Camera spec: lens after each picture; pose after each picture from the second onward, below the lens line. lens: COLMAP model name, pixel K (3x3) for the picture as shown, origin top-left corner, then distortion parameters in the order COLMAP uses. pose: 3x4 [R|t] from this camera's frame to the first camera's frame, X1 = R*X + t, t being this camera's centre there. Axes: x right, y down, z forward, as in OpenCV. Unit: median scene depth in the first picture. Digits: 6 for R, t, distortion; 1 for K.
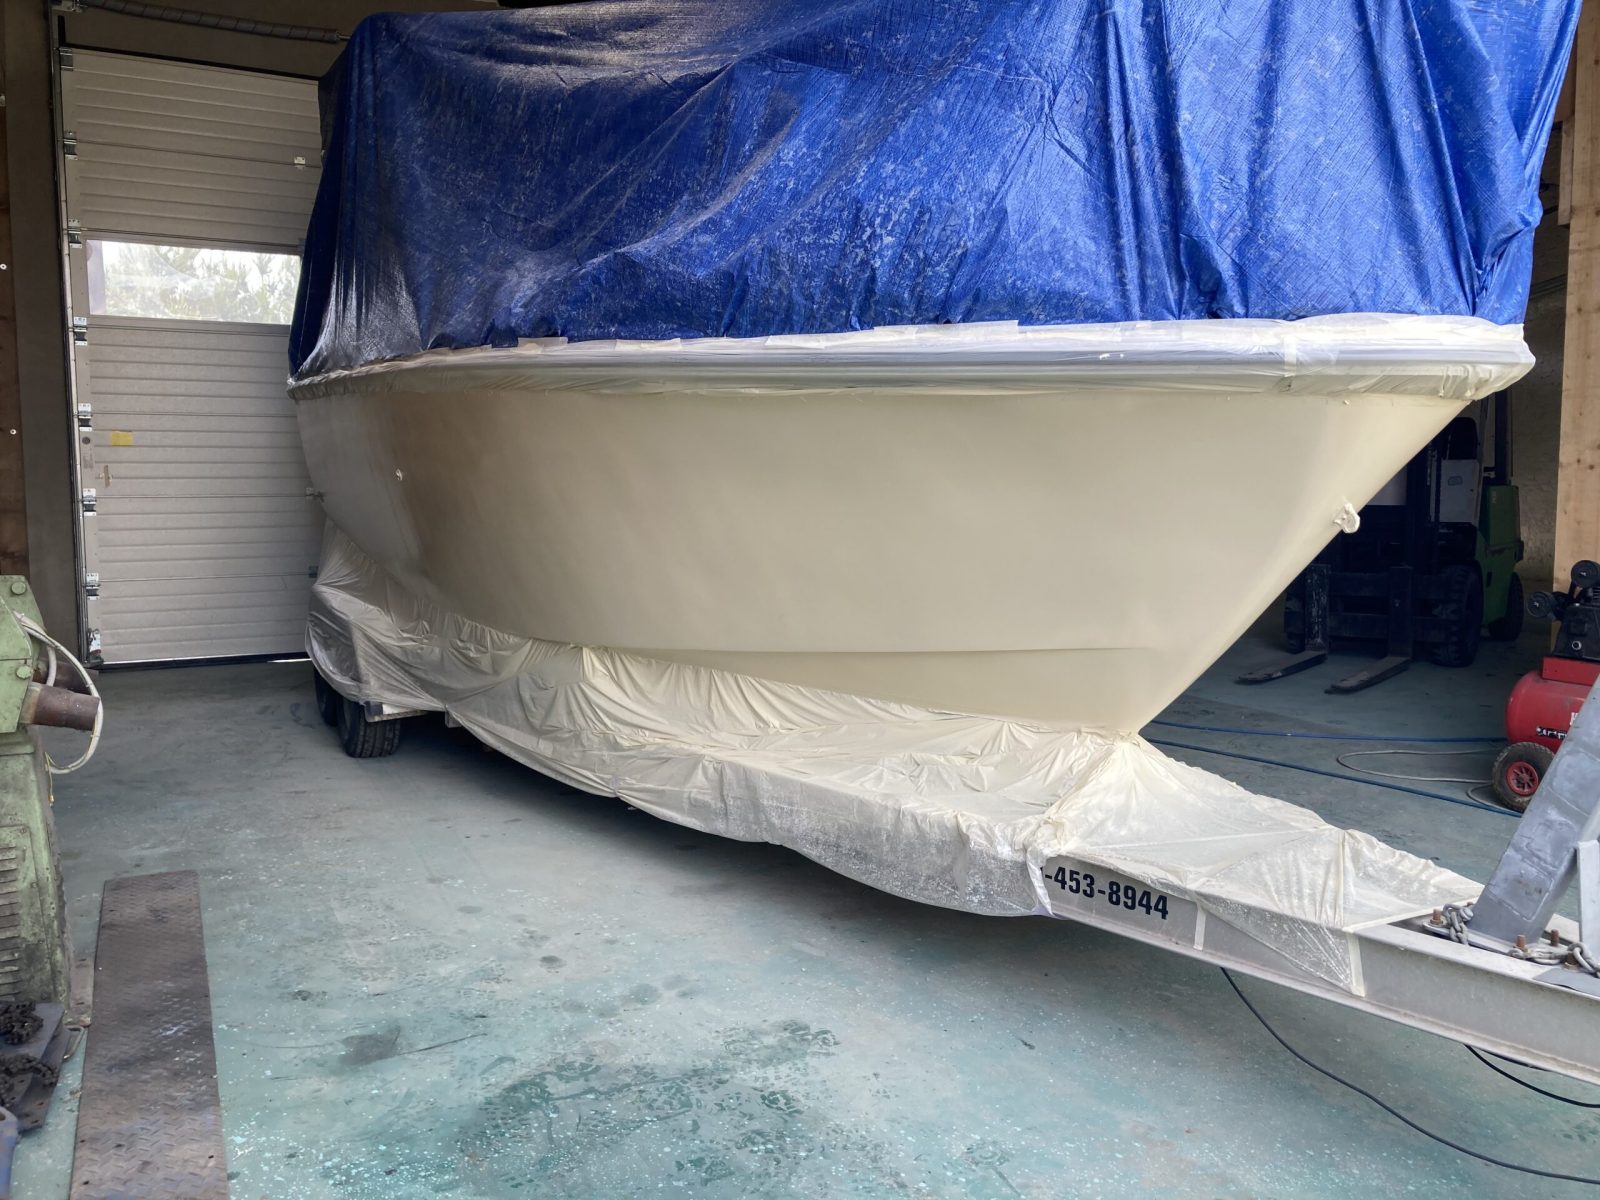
lens RADIAL K [[1316.7, 0, 804.3], [0, 1316.7, 614.2], [0, 0, 1]] dist [0.041060, -0.074827]
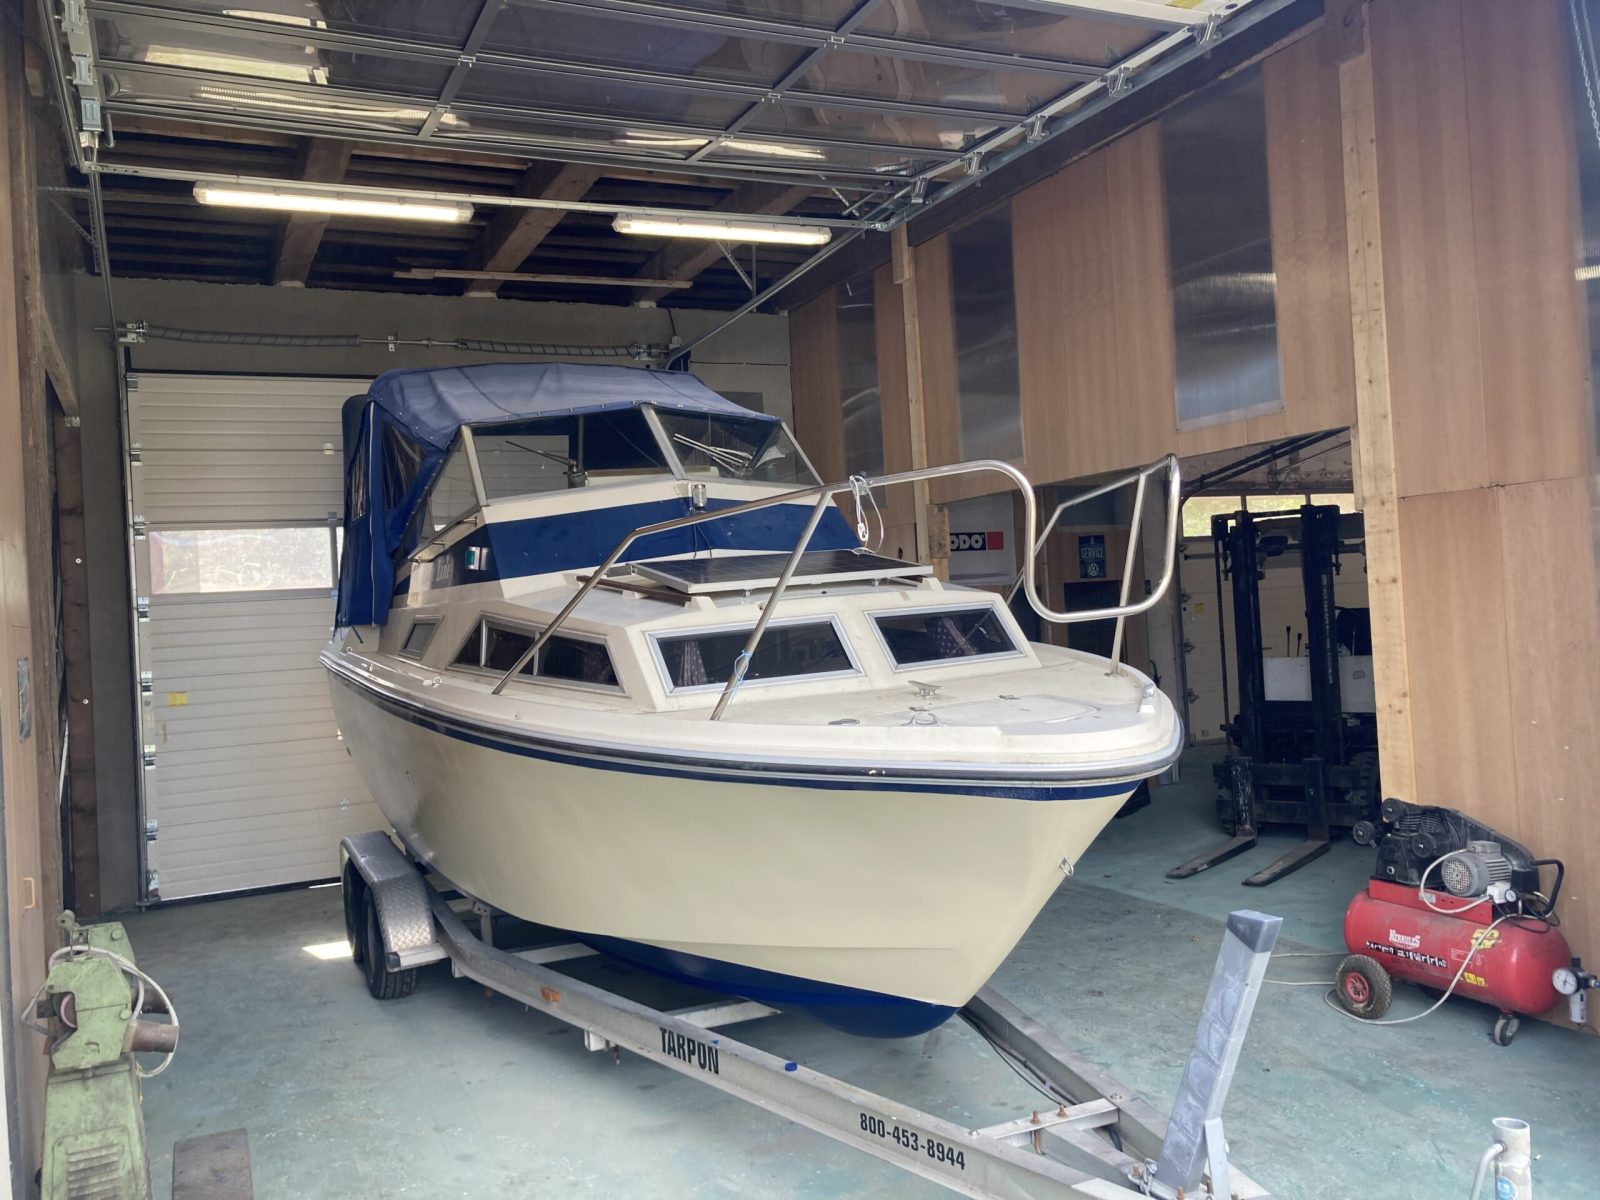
lens RADIAL K [[1316.7, 0, 806.1], [0, 1316.7, 587.1], [0, 0, 1]] dist [0.041060, -0.074827]
pose [[0.998328, -0.053482, -0.021945, 0.097883], [0.050481, 0.991500, -0.119915, -0.113743], [0.028172, 0.118607, 0.992542, -0.228968]]
